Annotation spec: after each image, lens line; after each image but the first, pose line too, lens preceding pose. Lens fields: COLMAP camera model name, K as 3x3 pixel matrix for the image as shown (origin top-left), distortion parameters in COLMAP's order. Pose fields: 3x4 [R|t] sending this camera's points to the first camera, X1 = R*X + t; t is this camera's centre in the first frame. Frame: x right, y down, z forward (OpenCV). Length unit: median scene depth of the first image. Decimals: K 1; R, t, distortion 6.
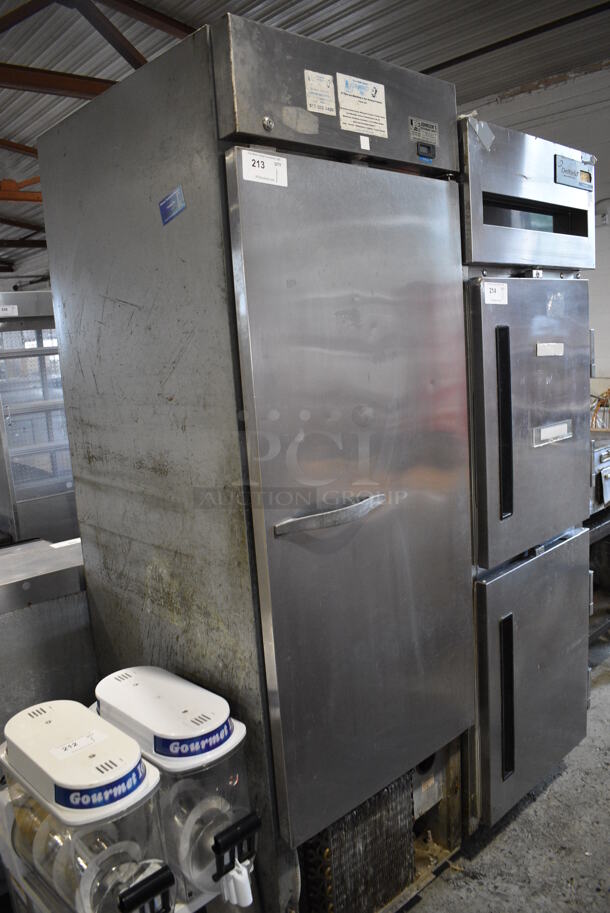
lens RADIAL K [[711.6, 0, 309.6], [0, 711.6, 454.0], [0, 0, 1]] dist [-0.086545, 0.010184]
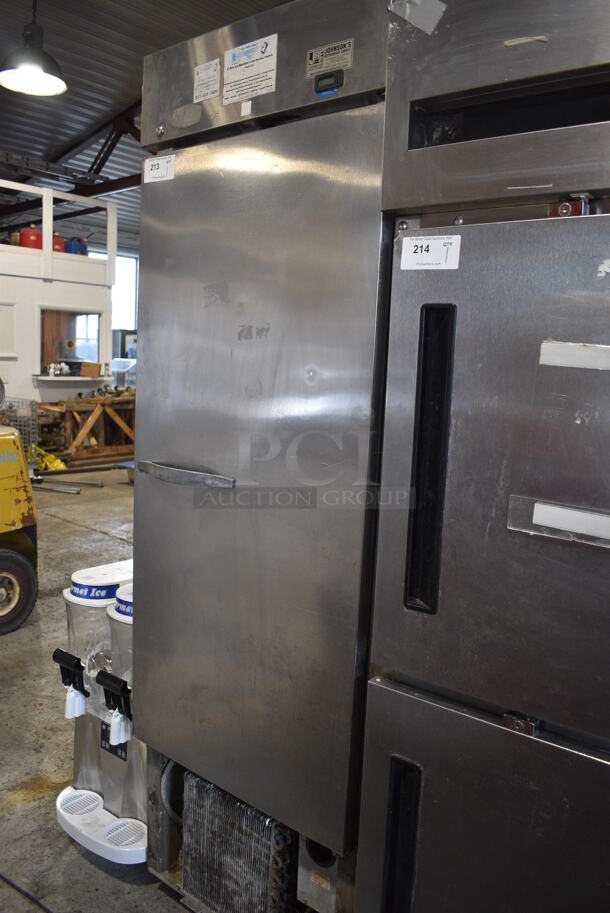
lens RADIAL K [[711.6, 0, 307.9], [0, 711.6, 451.8], [0, 0, 1]] dist [-0.086545, 0.010184]
pose [[0.140078, 0.195464, -0.970655, 0.977780], [-0.214920, 0.962951, 0.162897, -0.146587], [0.966534, 0.185795, 0.176898, 0.882754]]
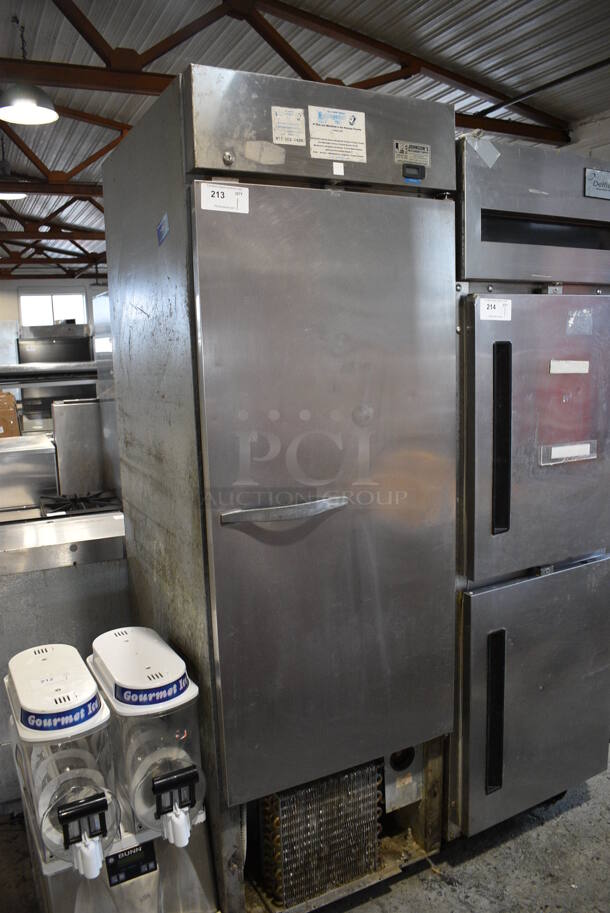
lens RADIAL K [[711.6, 0, 309.0], [0, 711.6, 454.6], [0, 0, 1]] dist [-0.086545, 0.010184]
pose [[0.964004, 0.077732, -0.254270, 0.302949], [-0.075979, 0.996969, 0.016724, -0.019398], [0.254799, 0.003198, 0.966989, -0.045178]]
